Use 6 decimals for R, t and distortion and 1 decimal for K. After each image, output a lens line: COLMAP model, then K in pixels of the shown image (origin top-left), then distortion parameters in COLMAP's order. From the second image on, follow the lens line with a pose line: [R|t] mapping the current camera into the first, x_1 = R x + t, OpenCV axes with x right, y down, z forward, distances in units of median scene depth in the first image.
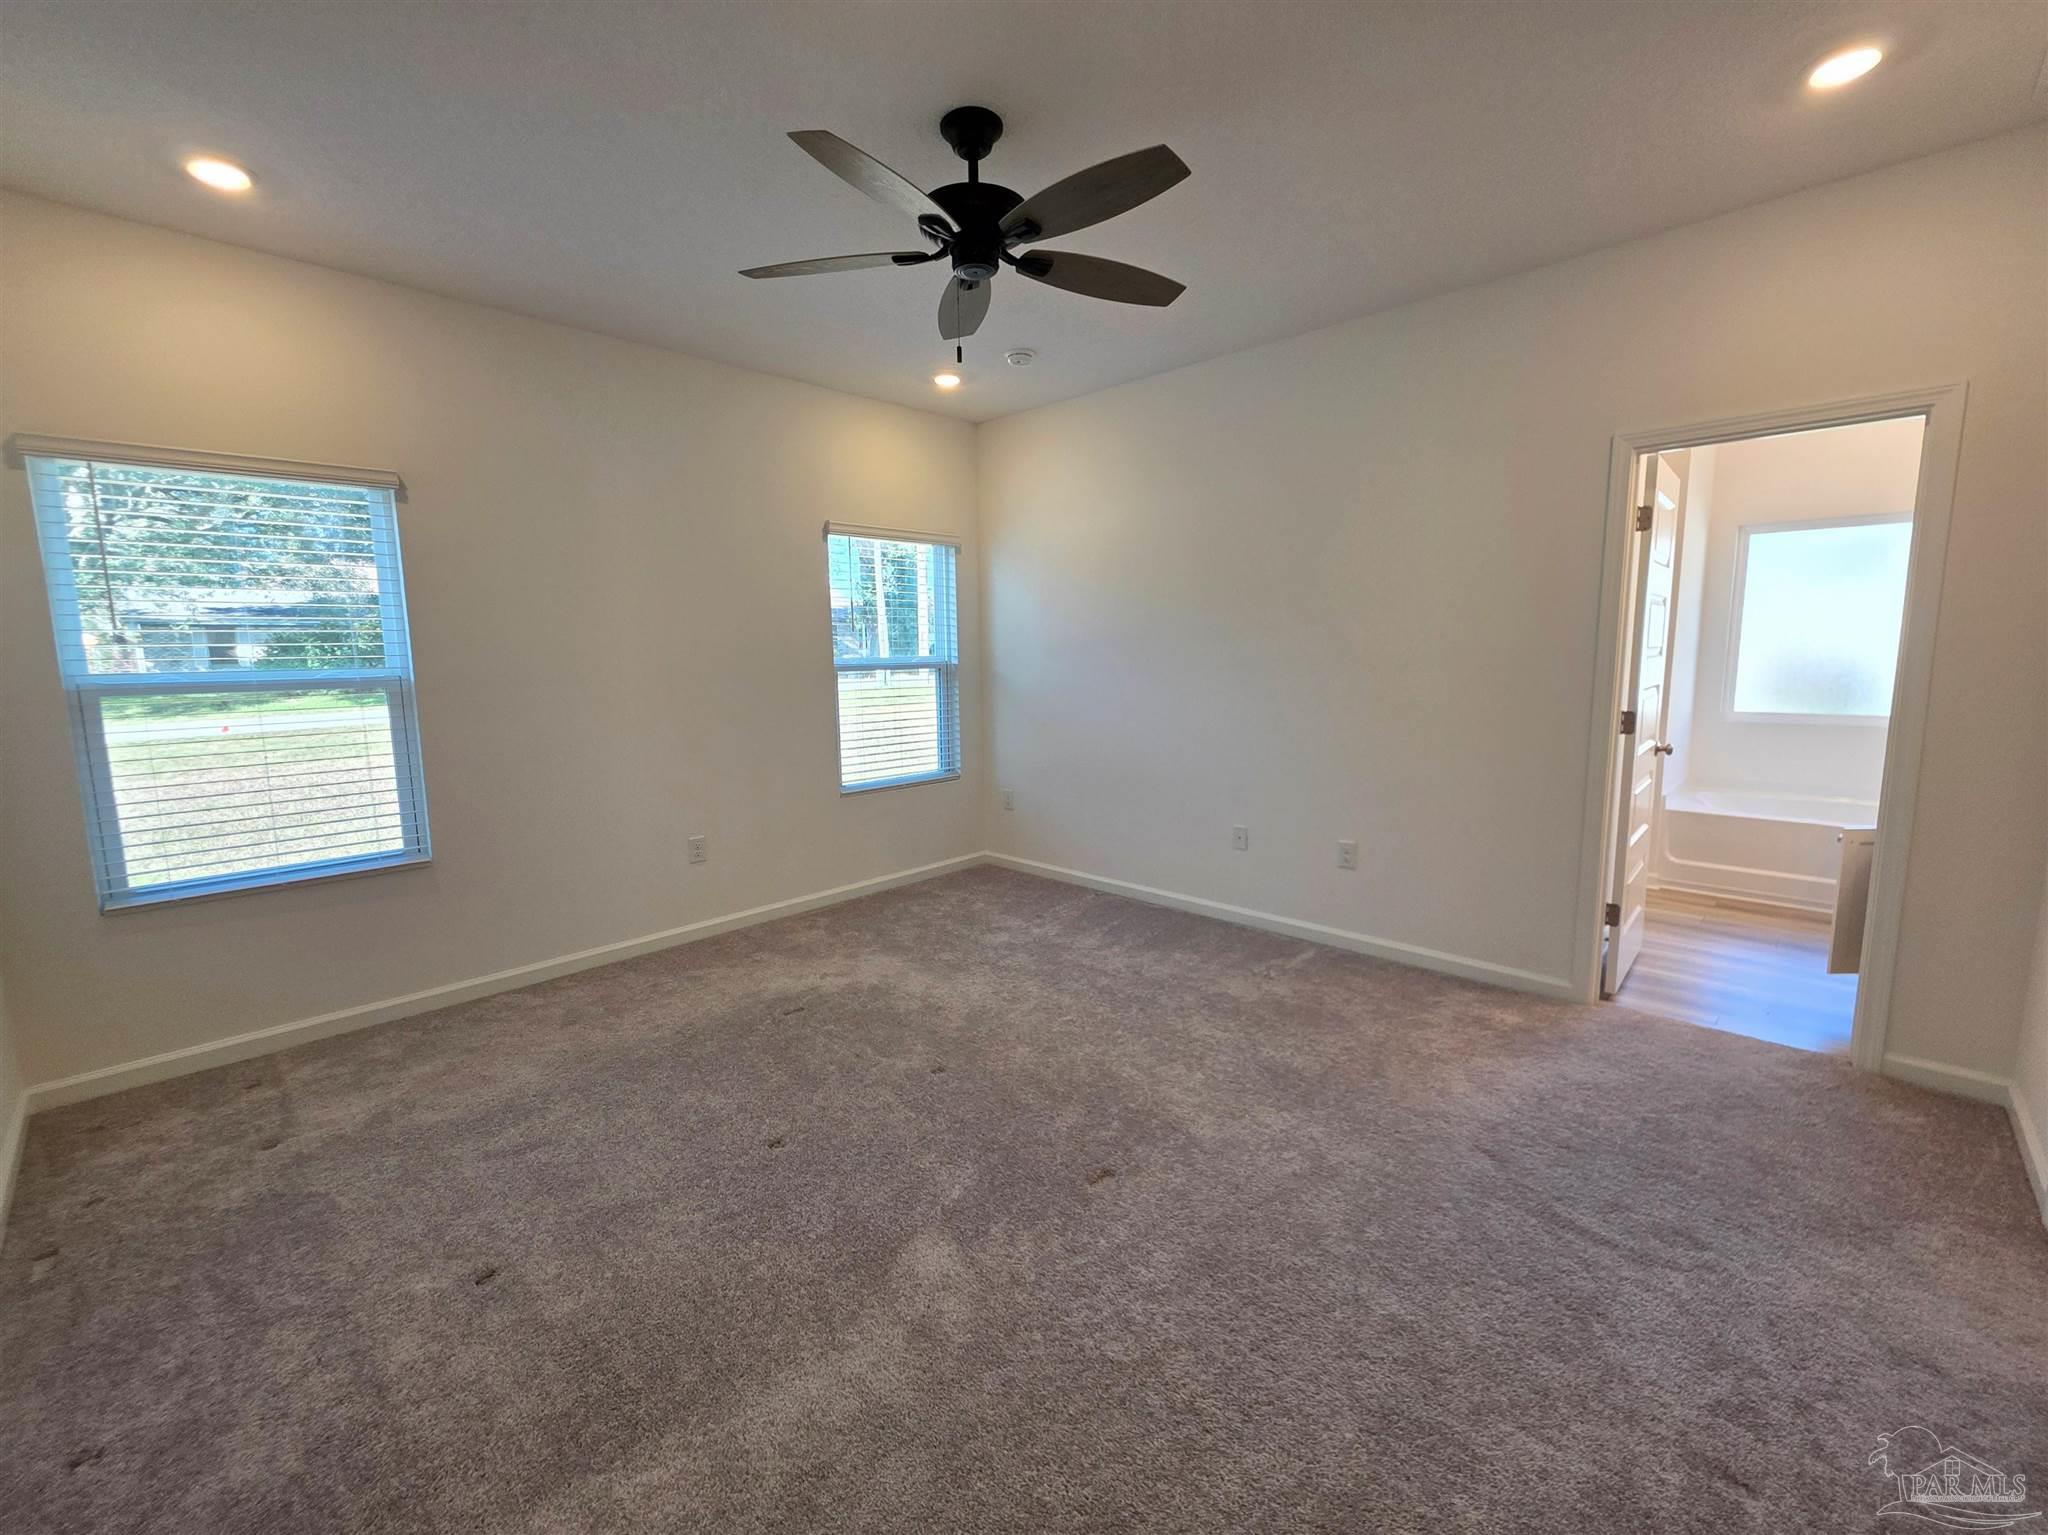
lens RADIAL K [[826.2, 0, 1028.7], [0, 826.2, 755.6], [0, 0, 1]] dist [0.003062, -0.000690]
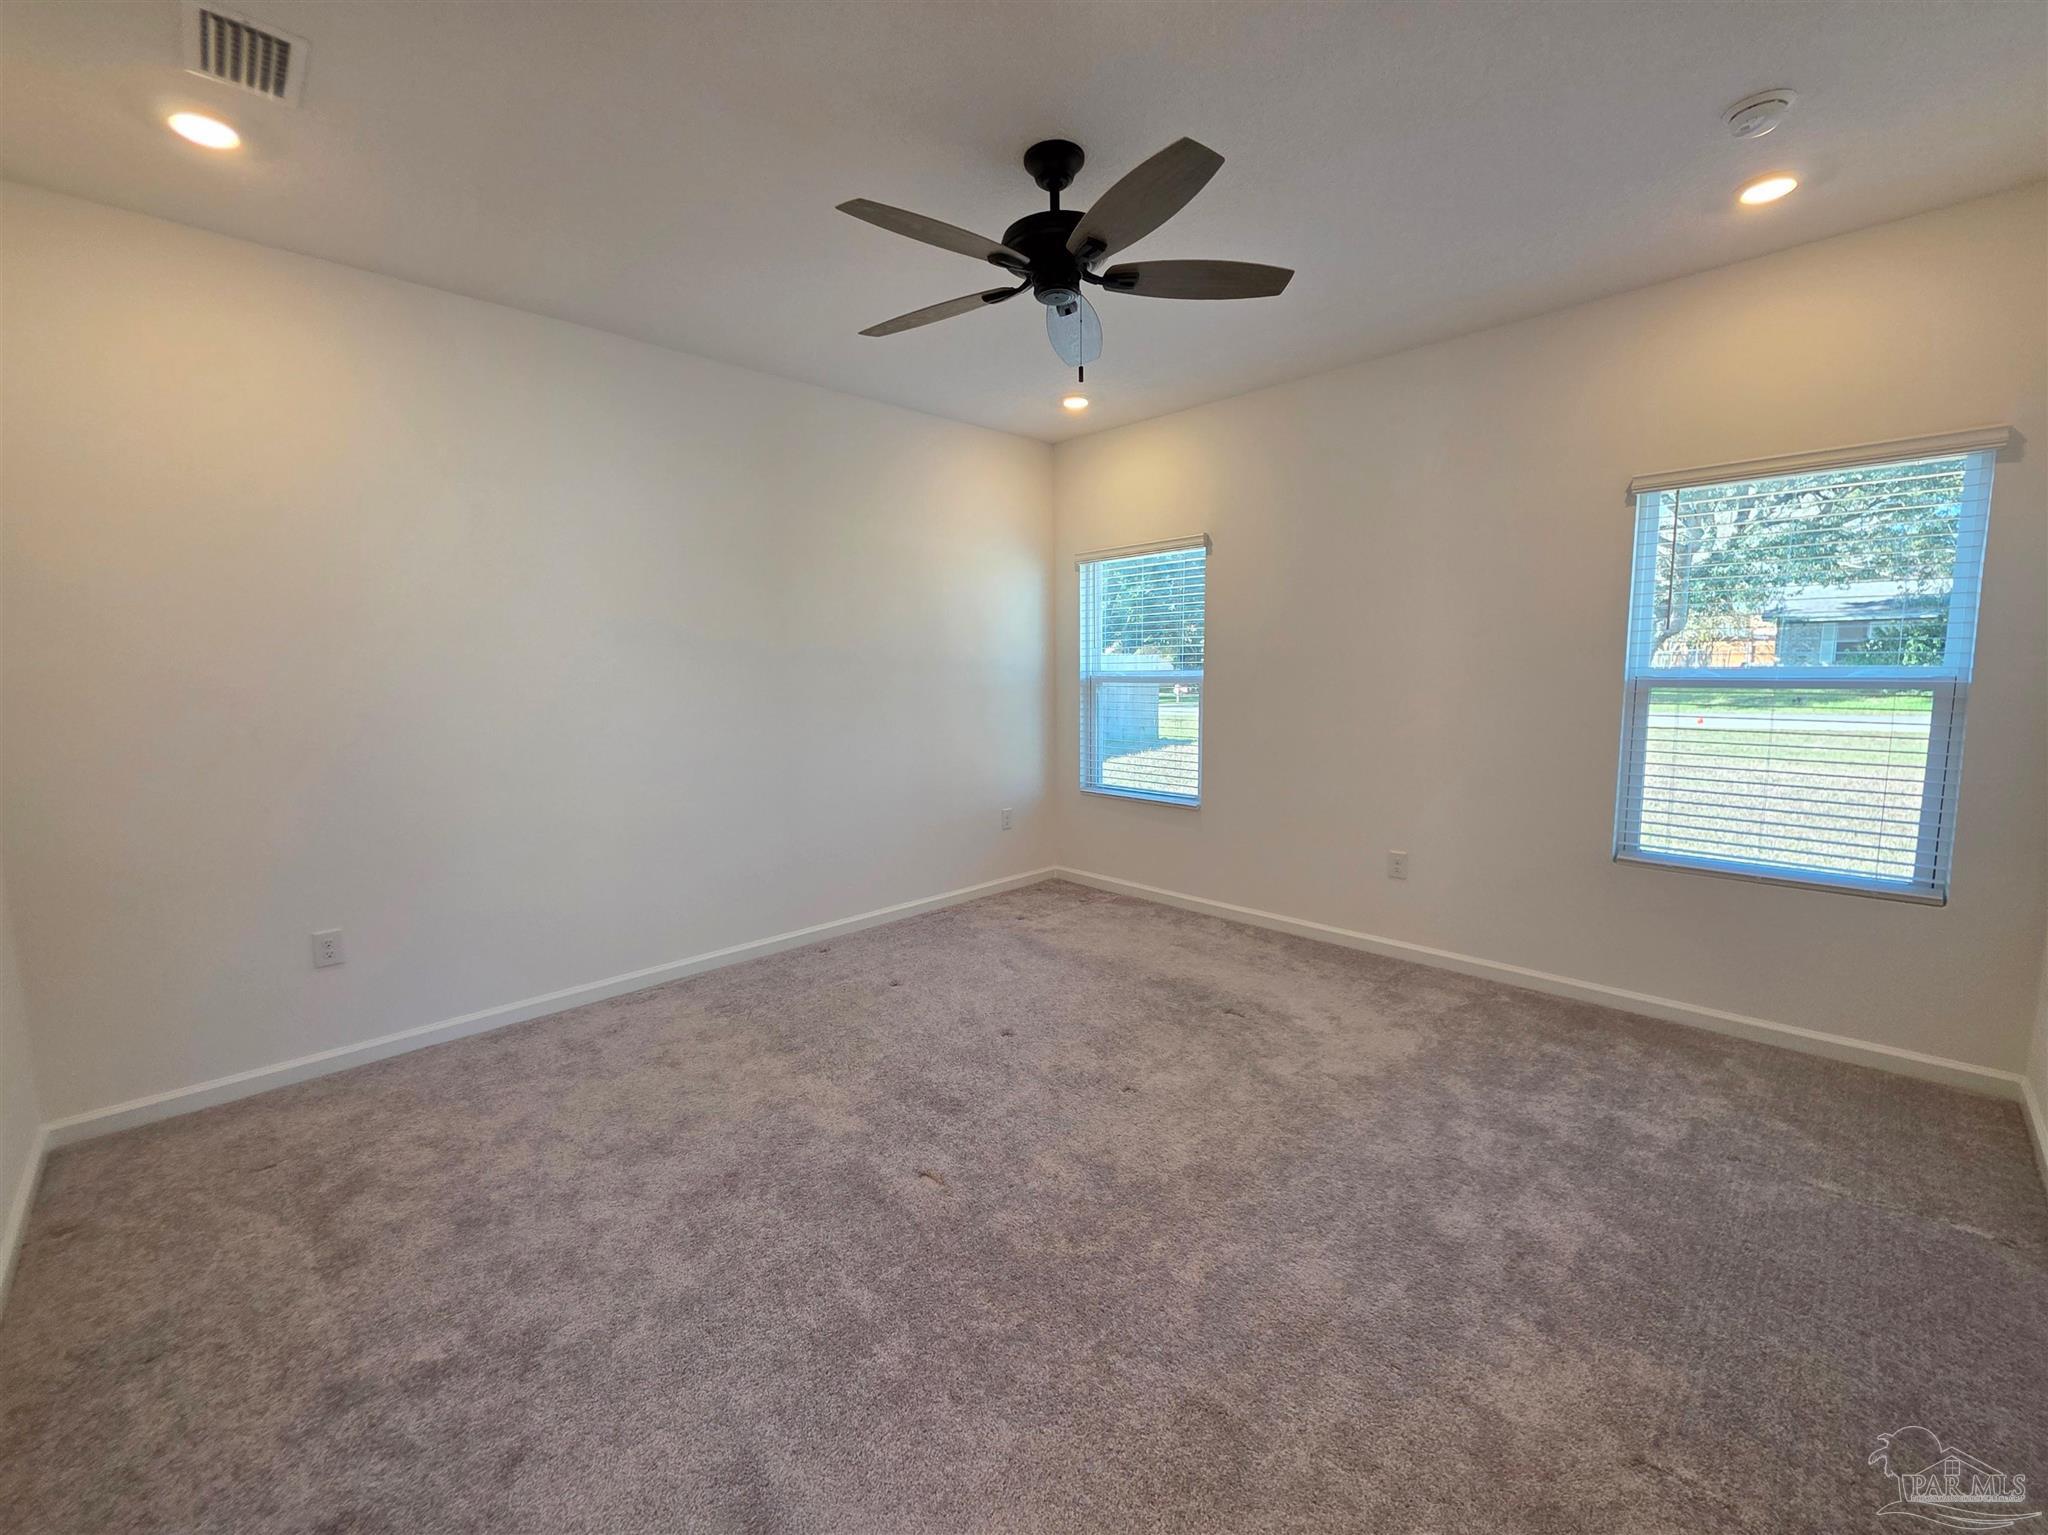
lens RADIAL K [[826.2, 0, 1017.9], [0, 826.2, 758.4], [0, 0, 1]] dist [0.003062, -0.000690]
pose [[-0.008079, 0.125573, -0.992052, 0.463467], [-0.116317, 0.985231, 0.125657, -0.066566], [0.993179, 0.116408, 0.006647, 0.460665]]
